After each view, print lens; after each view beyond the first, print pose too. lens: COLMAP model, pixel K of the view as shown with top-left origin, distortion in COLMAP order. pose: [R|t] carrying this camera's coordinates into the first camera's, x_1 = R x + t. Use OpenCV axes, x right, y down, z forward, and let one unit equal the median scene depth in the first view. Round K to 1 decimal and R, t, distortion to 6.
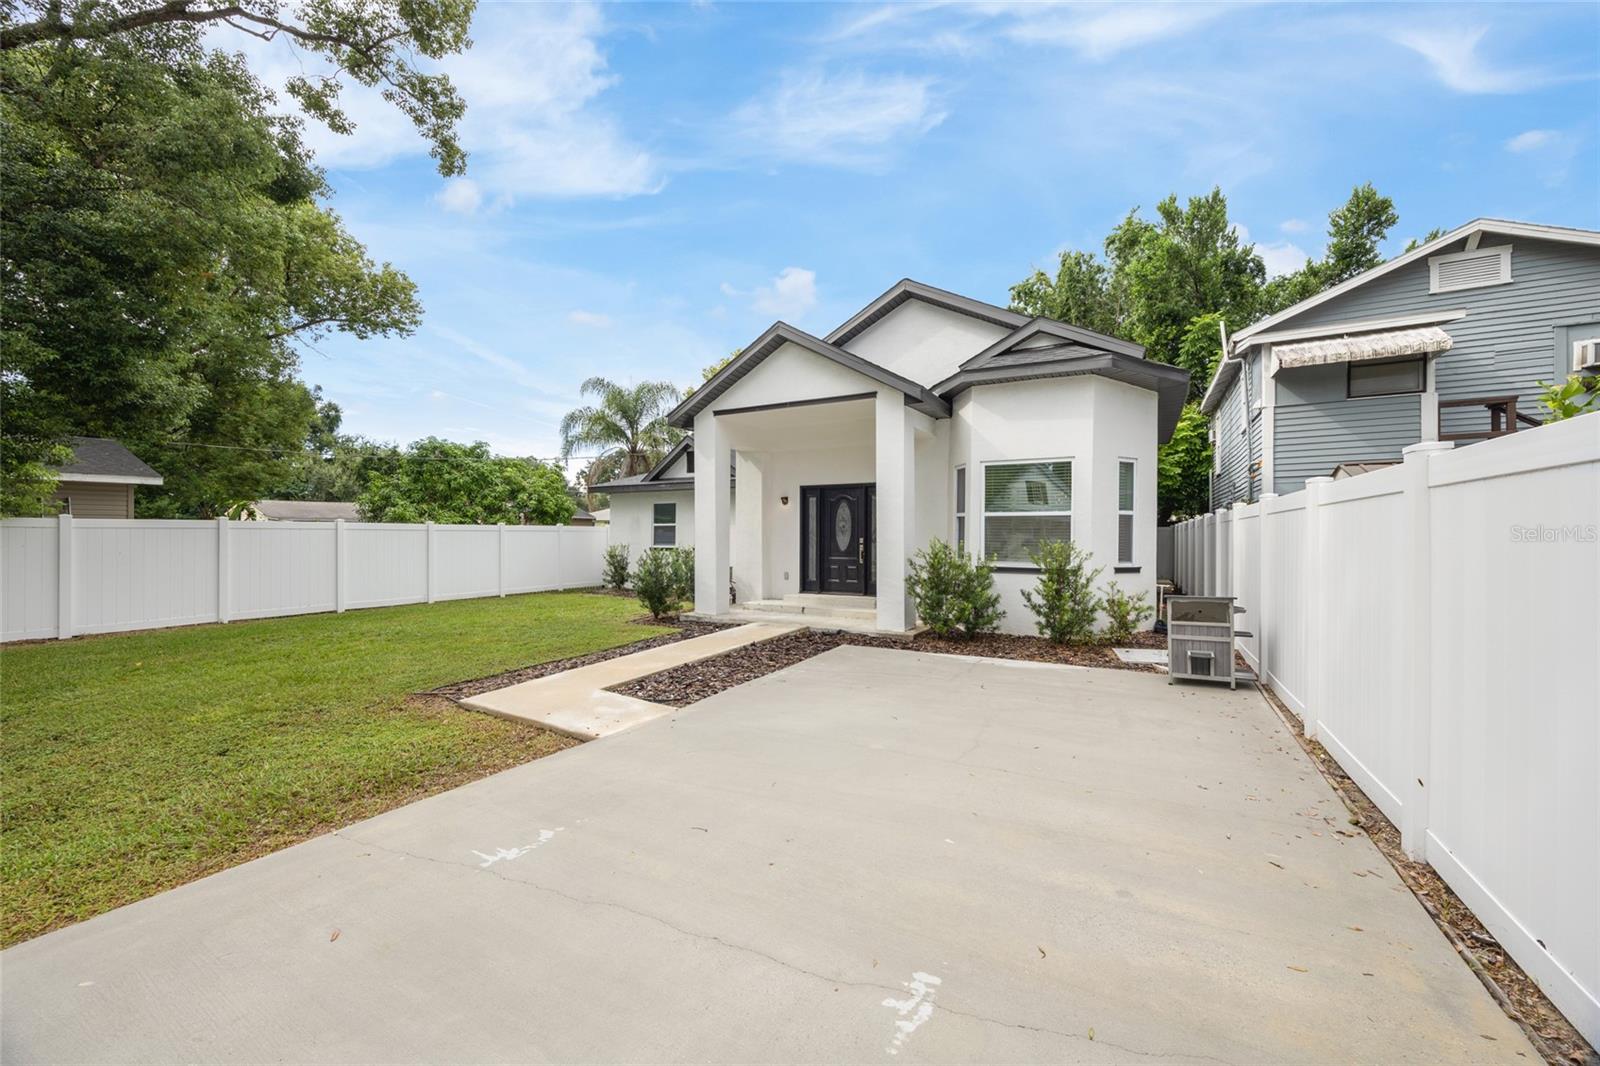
lens RADIAL K [[616.6, 0, 794.1], [0, 616.6, 534.8], [0, 0, 1]] dist [-0.000913, -0.000006]
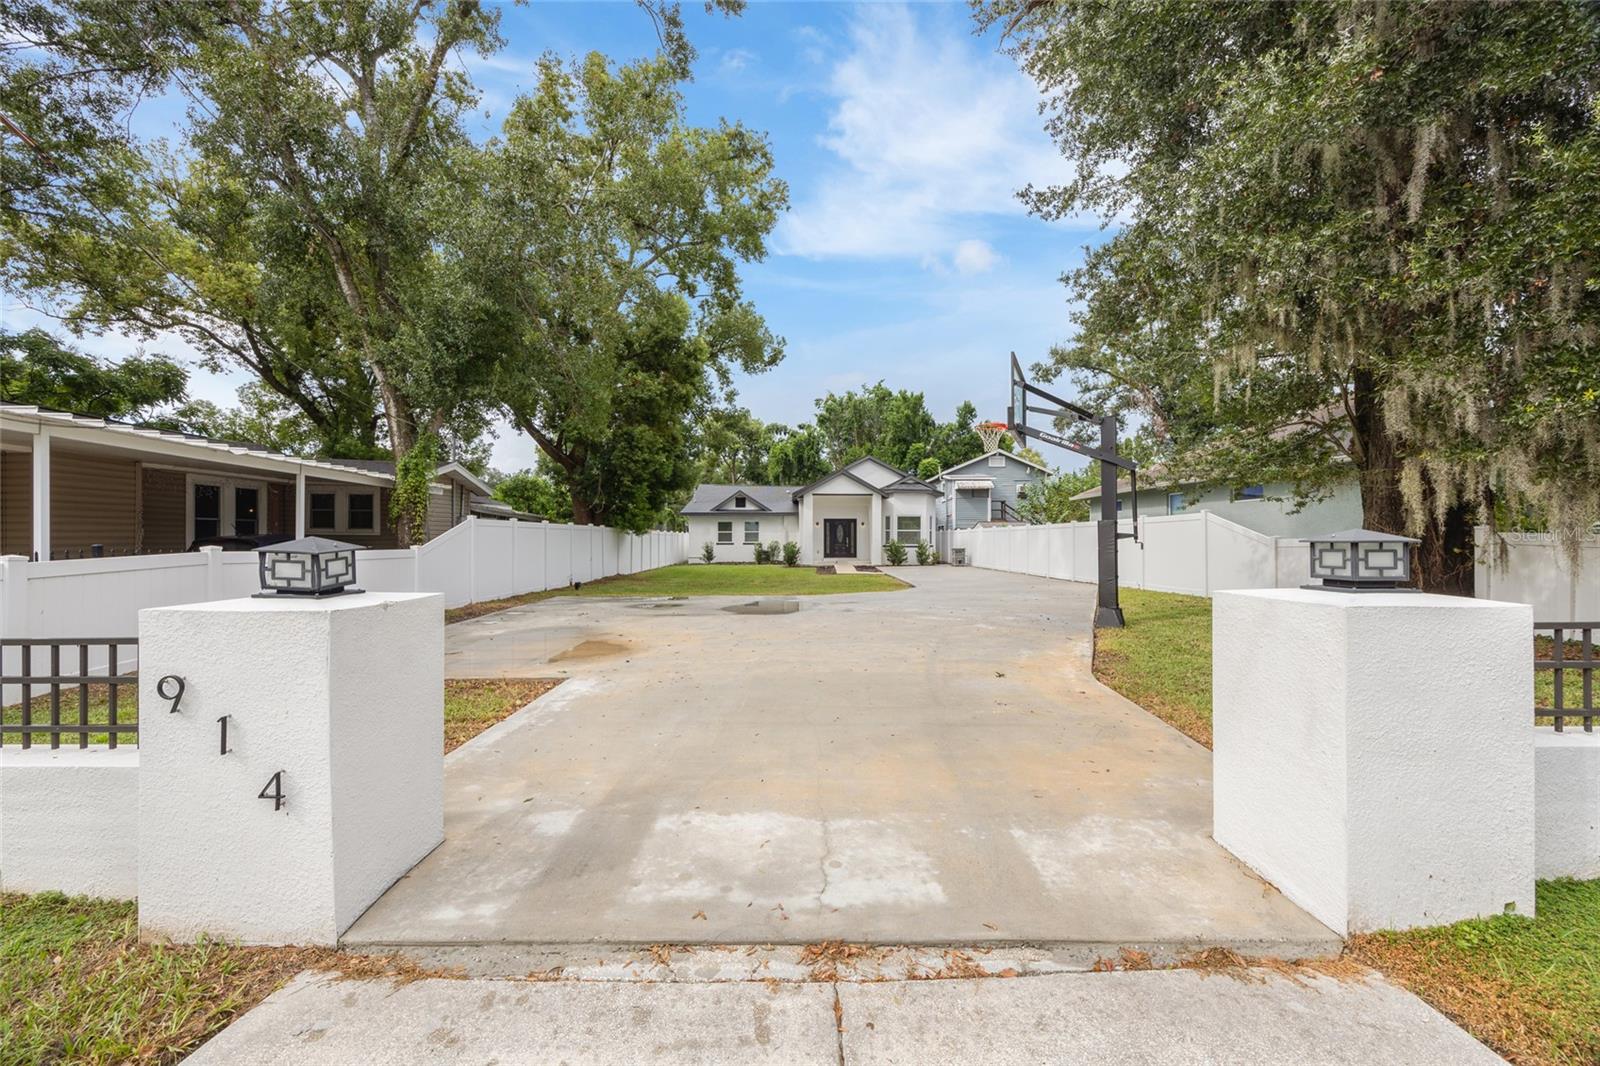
lens RADIAL K [[616.6, 0, 794.1], [0, 616.6, 534.8], [0, 0, 1]] dist [-0.000913, -0.000006]
pose [[0.868658, 0.003867, 0.495397, -1.037332], [-0.001182, 0.999983, -0.005734, 0.004929], [-0.495411, 0.004395, 0.868648, -0.927470]]
